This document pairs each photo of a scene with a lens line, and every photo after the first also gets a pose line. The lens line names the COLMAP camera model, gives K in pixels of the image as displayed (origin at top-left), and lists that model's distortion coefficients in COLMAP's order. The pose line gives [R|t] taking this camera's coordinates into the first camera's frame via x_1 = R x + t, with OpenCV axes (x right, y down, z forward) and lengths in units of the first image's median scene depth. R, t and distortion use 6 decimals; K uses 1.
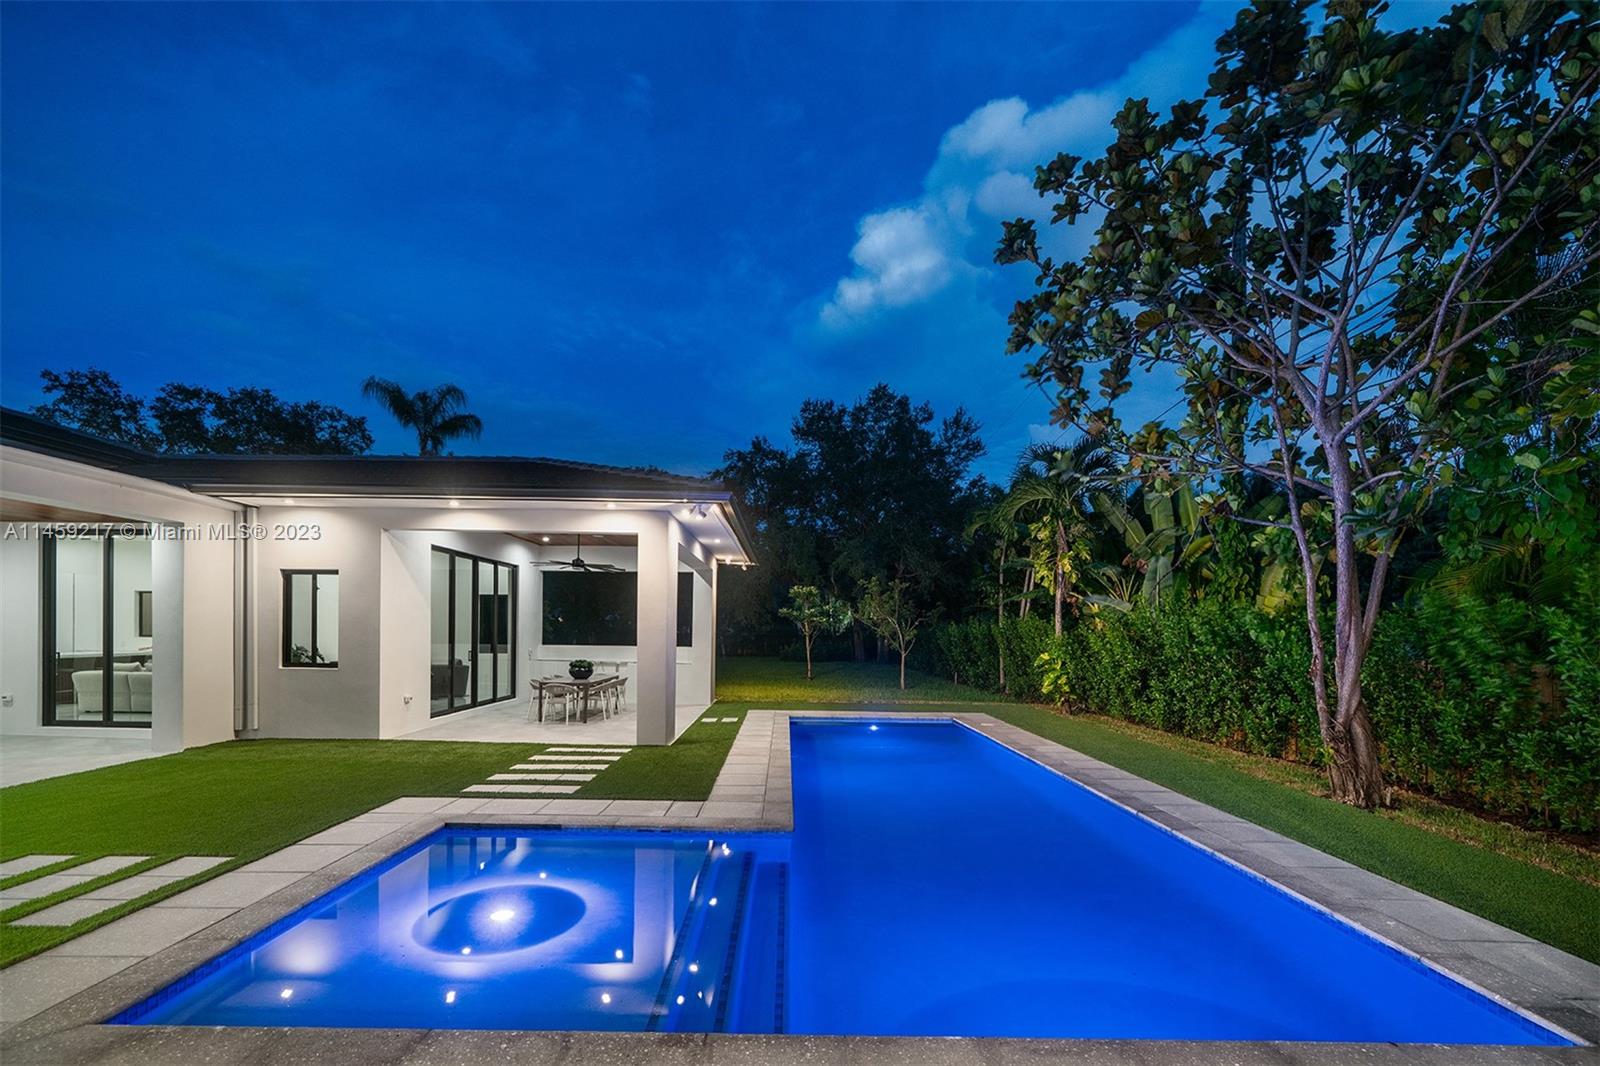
lens RADIAL K [[654.4, 0, 801.5], [0, 654.4, 632.8], [0, 0, 1]] dist [-0.001762, -0.000337]
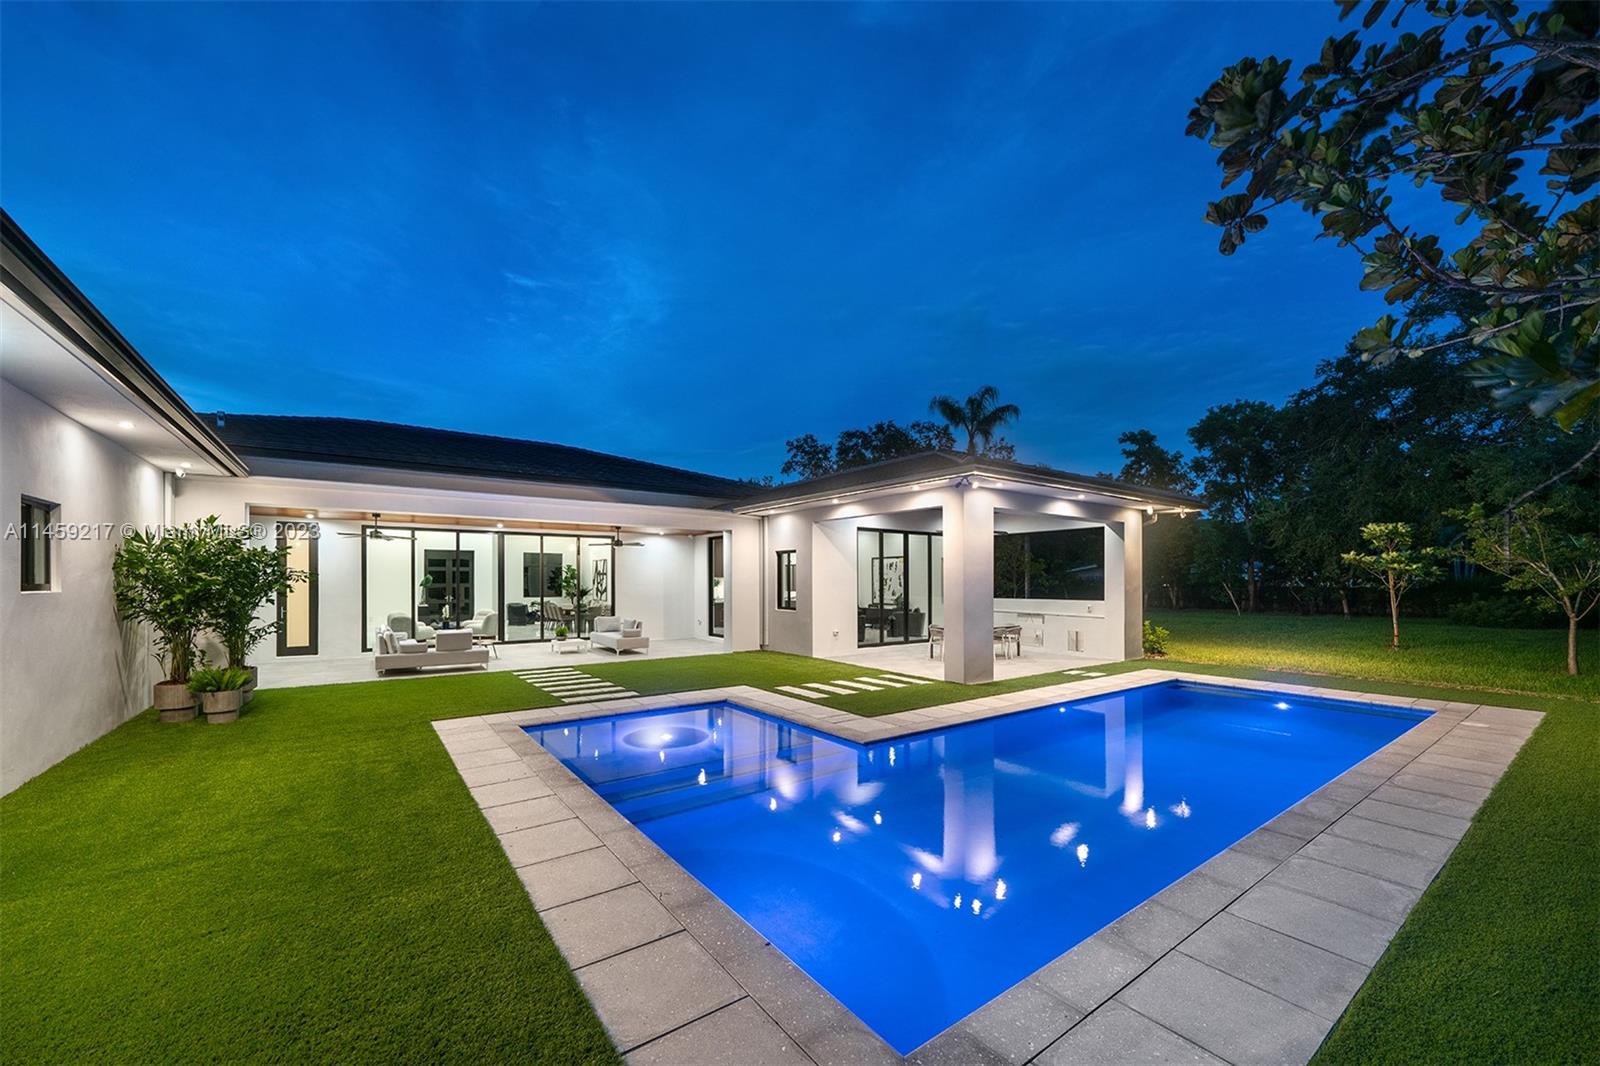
lens RADIAL K [[605.8, 0, 795.1], [0, 605.8, 583.4], [0, 0, 1]] dist [0.000253, 0.000024]
pose [[0.593119, -0.010705, -0.805044, 0.361680], [0.005332, 0.999942, -0.009368, 0.000694], [0.805097, 0.001264, 0.593141, 0.084512]]
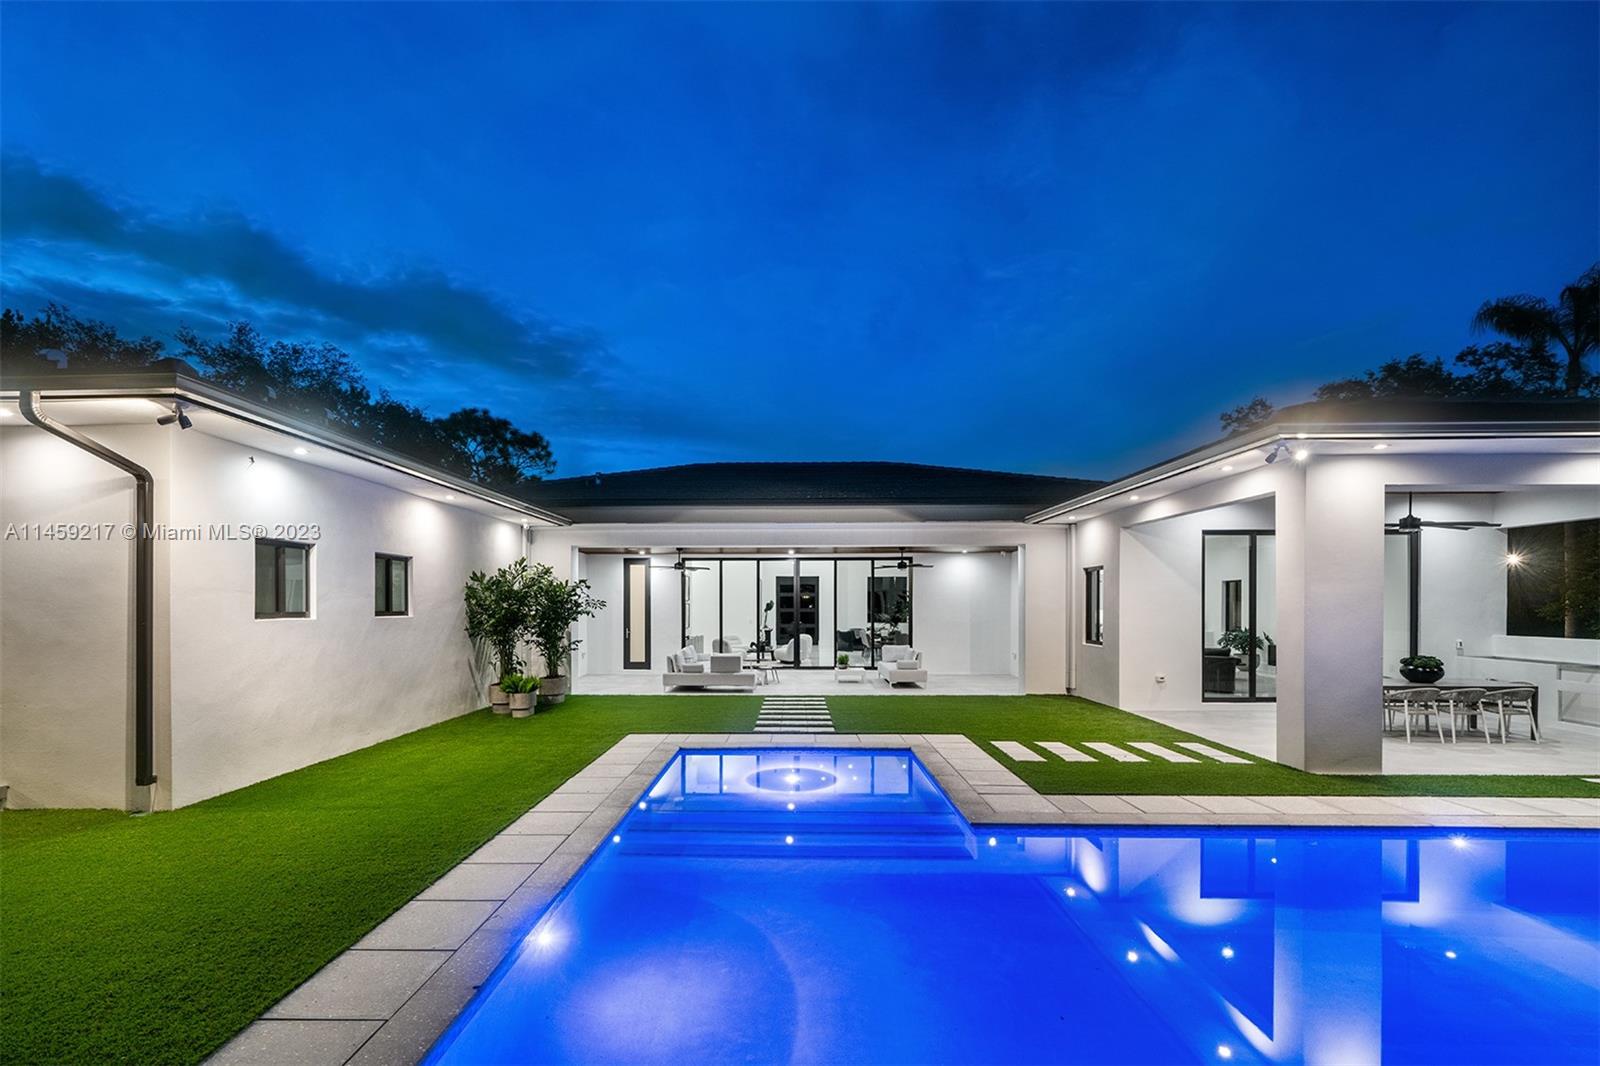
lens RADIAL K [[684.1, 0, 795.6], [0, 684.1, 611.8], [0, 0, 1]] dist [-0.000313, -0.000168]
pose [[-0.000779, -0.004451, -0.999990, 0.419086], [-0.001059, 0.999990, -0.004451, -0.002419], [0.999999, 0.001056, -0.000784, 0.316876]]
